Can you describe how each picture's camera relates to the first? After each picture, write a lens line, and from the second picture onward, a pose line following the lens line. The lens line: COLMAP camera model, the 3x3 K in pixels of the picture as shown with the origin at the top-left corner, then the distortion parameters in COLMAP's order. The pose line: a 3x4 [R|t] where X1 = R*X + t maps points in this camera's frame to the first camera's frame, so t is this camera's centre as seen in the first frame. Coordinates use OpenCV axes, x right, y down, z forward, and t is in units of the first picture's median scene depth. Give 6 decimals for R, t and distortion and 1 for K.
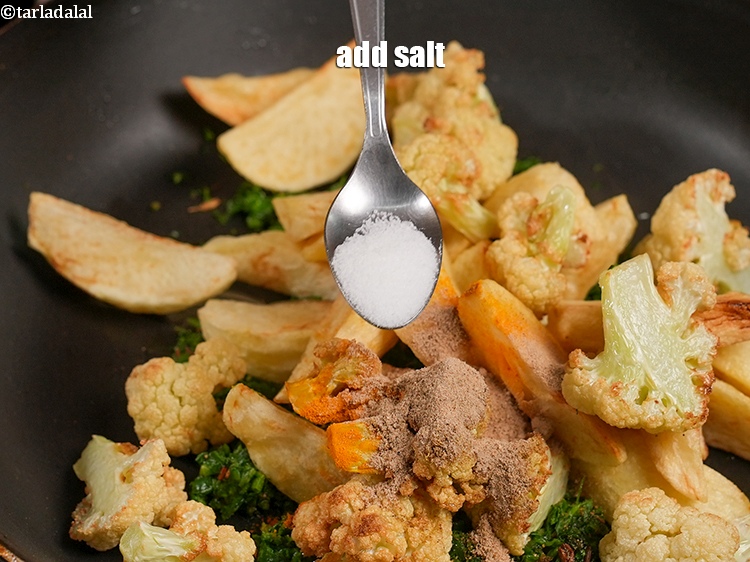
lens RADIAL K [[2299.7, 0, 379.8], [0, 2299.7, 282.6], [0, 0, 1]] dist [0.156402, 0.000000]
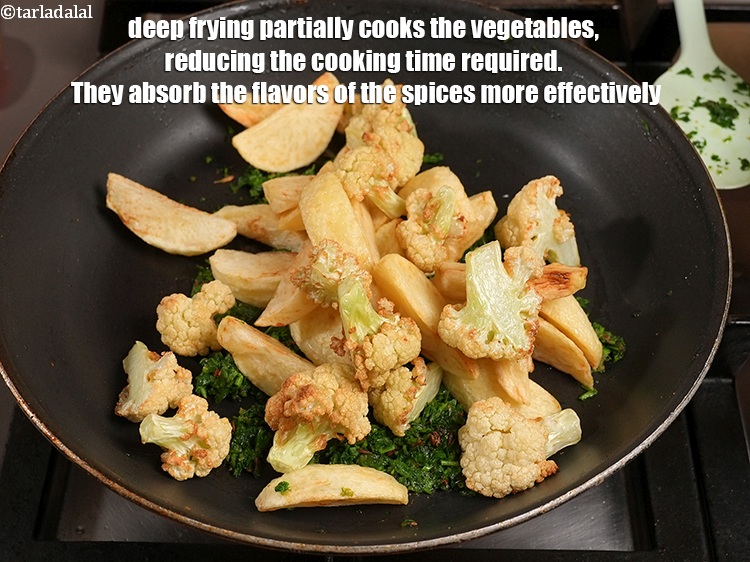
lens RADIAL K [[1287.2, 0, 382.5], [0, 1287.2, 285.2], [0, 0, 1]] dist [-0.050262, 0.000000]
pose [[0.999487, 0.031975, -0.002065, 0.041175], [-0.031600, 0.994322, 0.101617, -0.064159], [0.005303, -0.101500, 0.994821, 0.154352]]
